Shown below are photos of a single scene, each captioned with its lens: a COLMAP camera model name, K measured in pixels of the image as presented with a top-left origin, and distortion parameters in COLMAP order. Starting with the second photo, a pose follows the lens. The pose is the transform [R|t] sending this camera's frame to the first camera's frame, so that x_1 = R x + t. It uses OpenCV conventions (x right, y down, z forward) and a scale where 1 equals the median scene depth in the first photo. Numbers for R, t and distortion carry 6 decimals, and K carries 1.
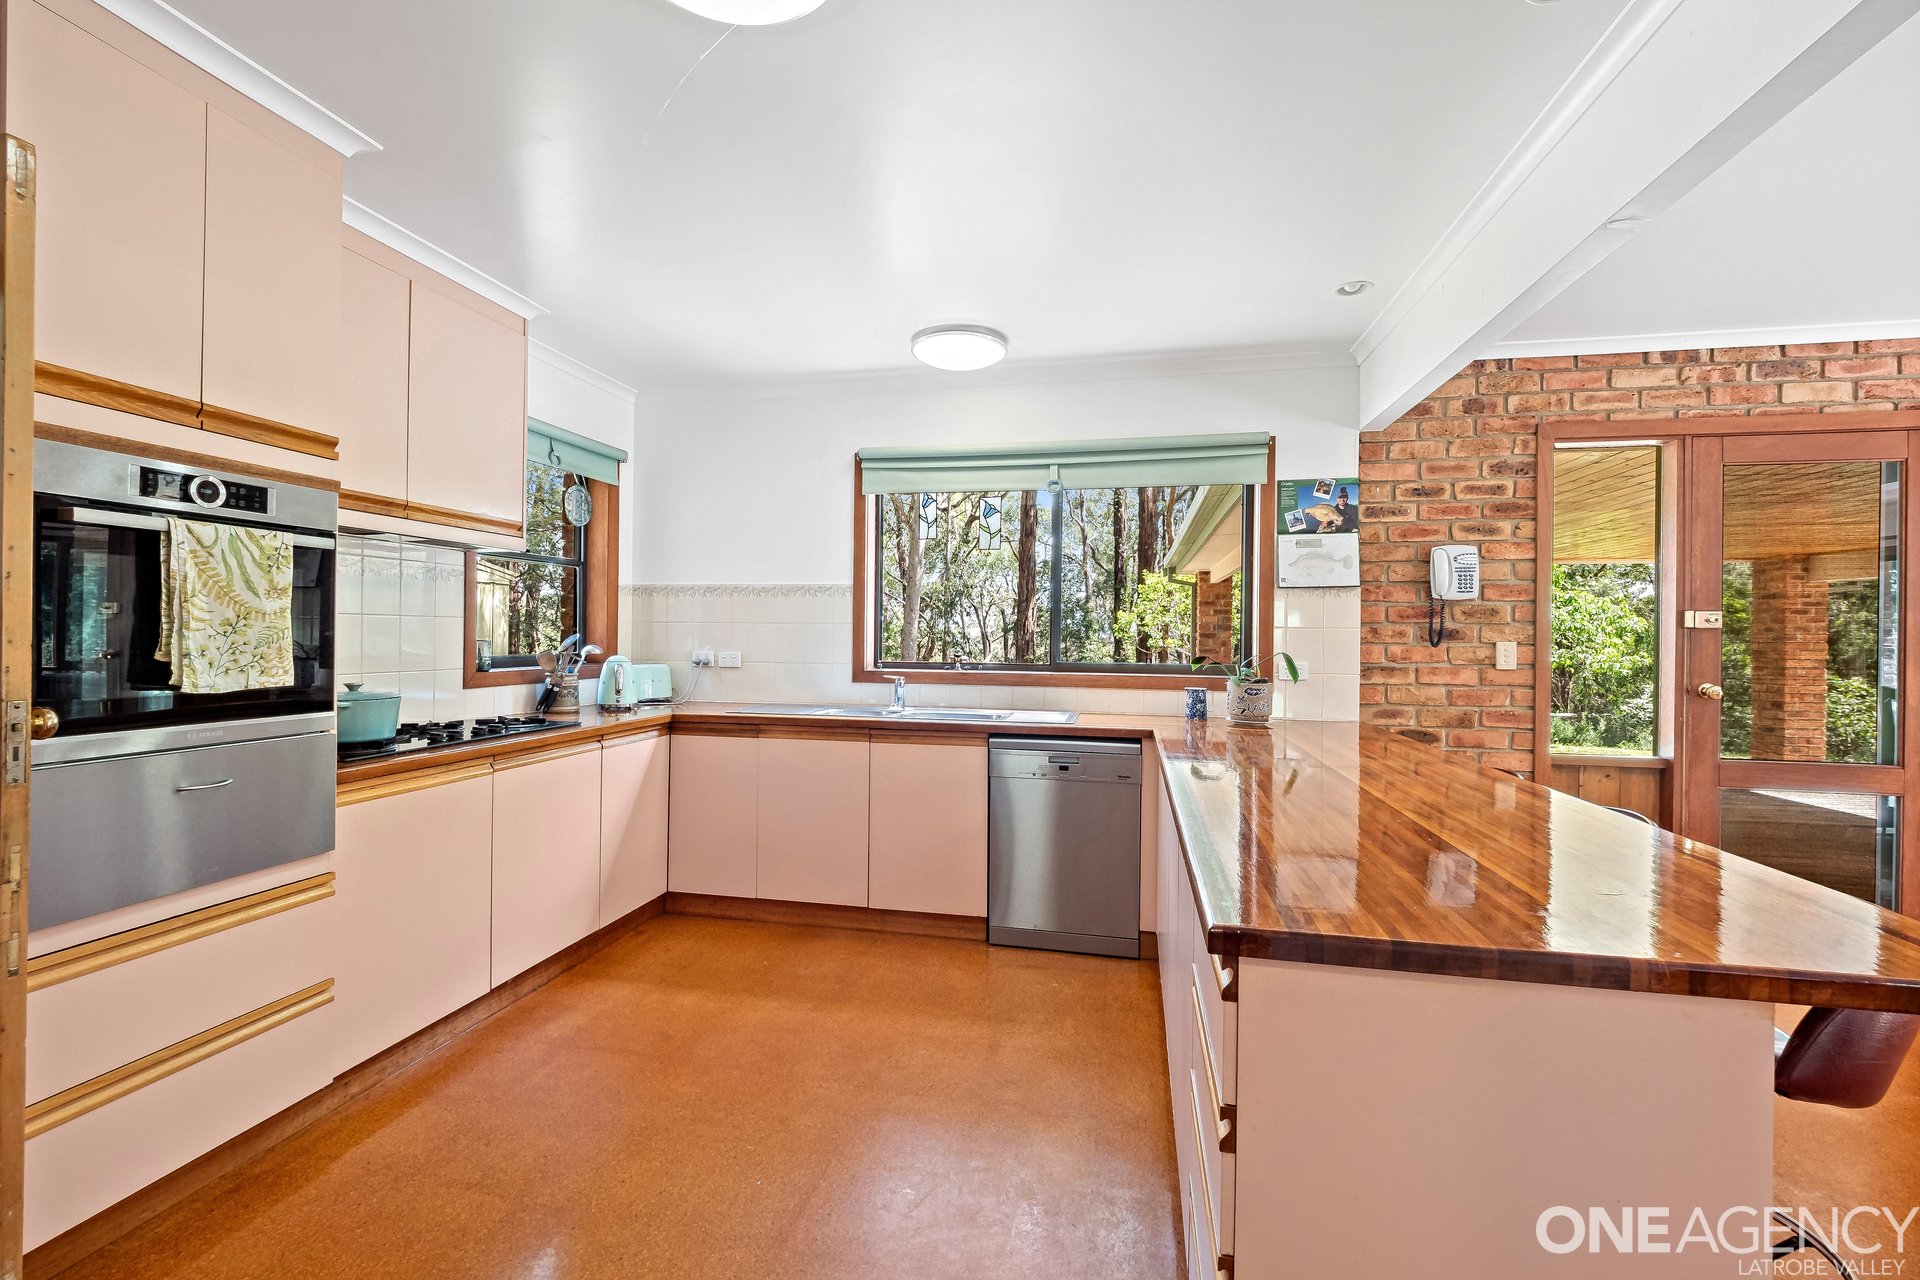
lens RADIAL K [[844.5, 0, 951.0], [0, 844.5, 631.8], [0, 0, 1]] dist [0.002344, -0.003705]
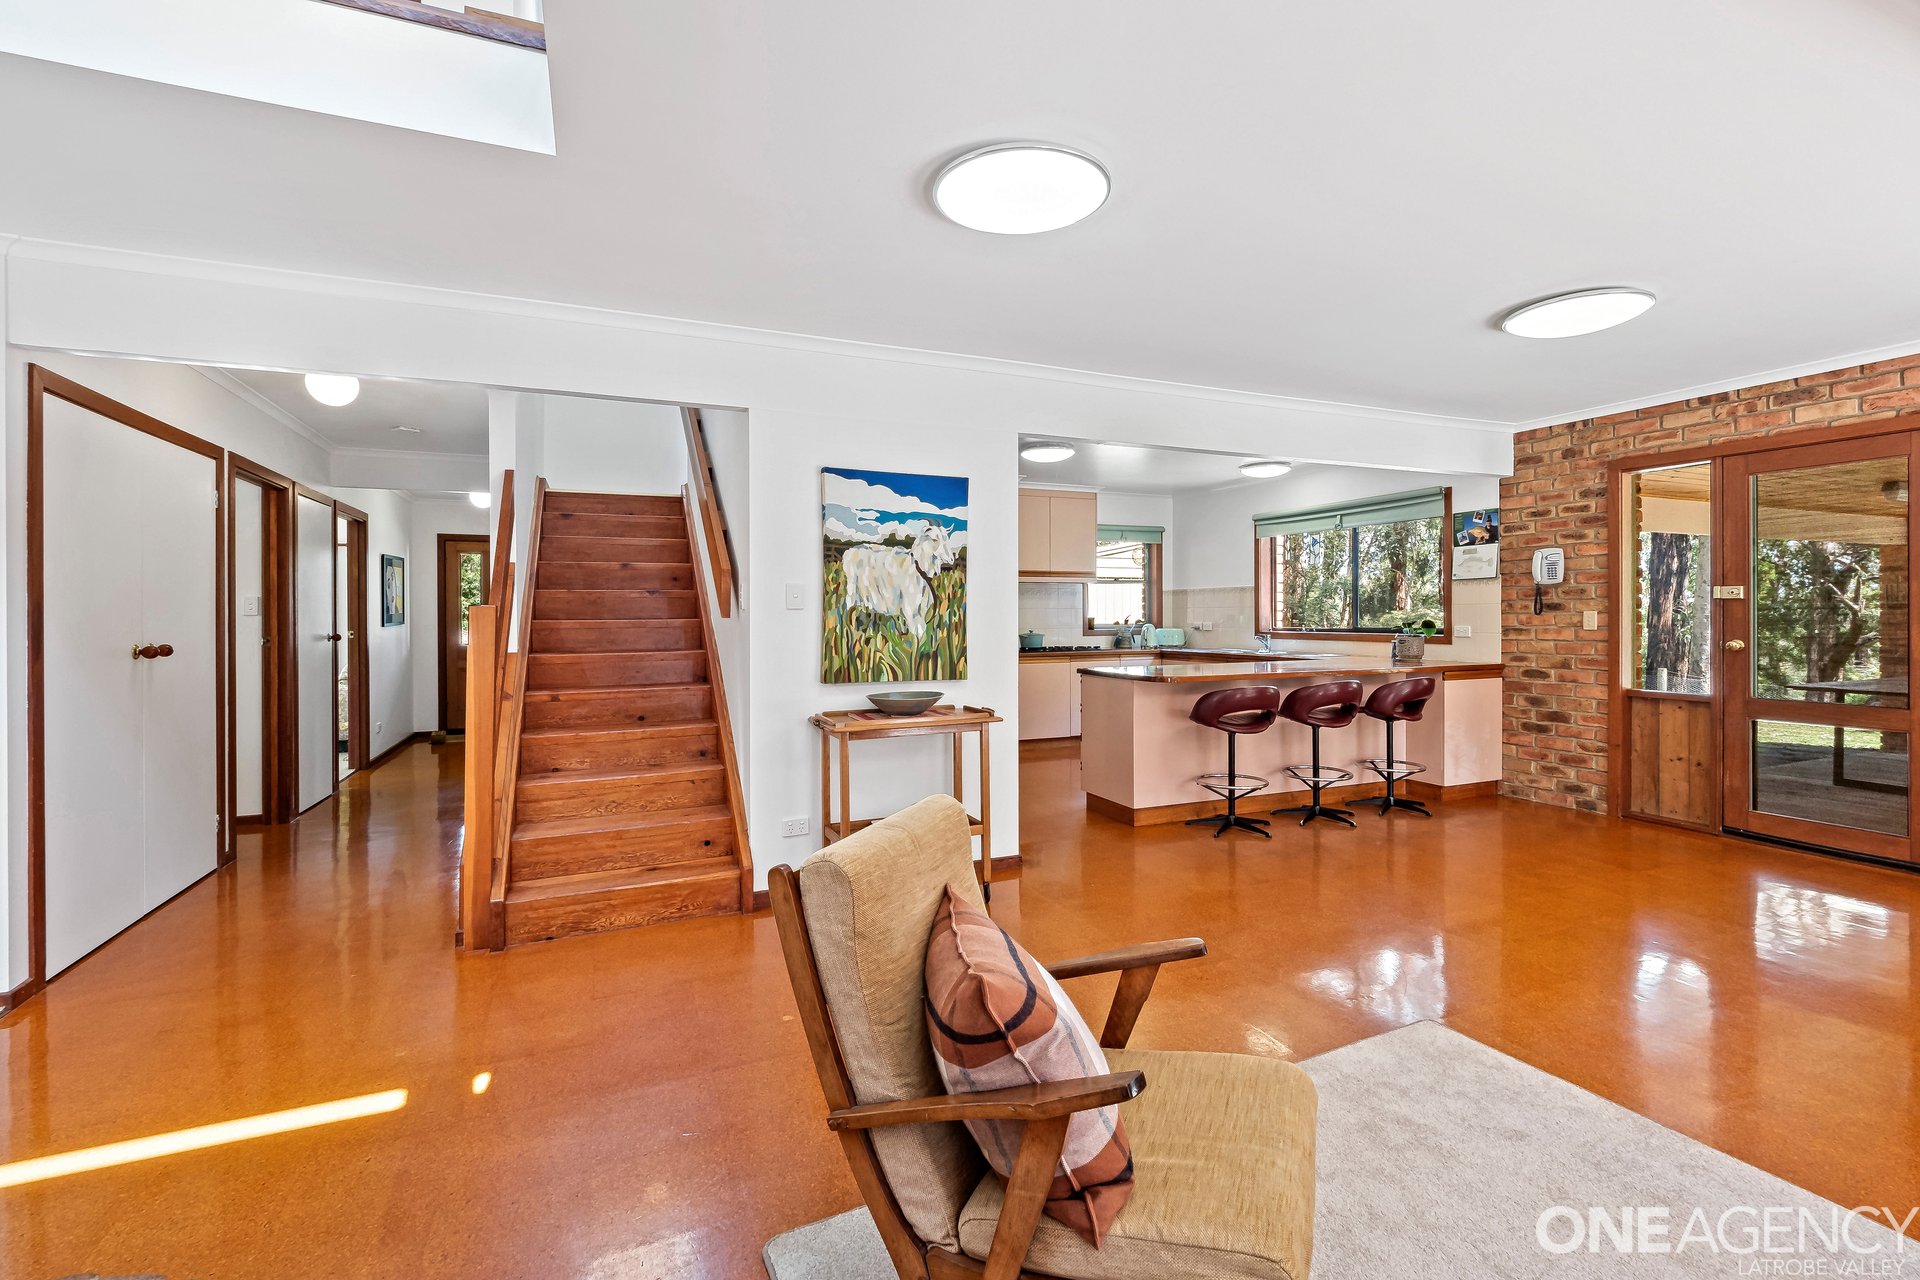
lens RADIAL K [[844.5, 0, 980.5], [0, 844.5, 615.3], [0, 0, 1]] dist [0.002344, -0.003705]
pose [[0.599060, -0.013038, -0.800598, 1.188259], [0.017266, 0.999845, -0.003363, 0.005777], [0.800518, -0.011808, 0.599193, -0.730444]]
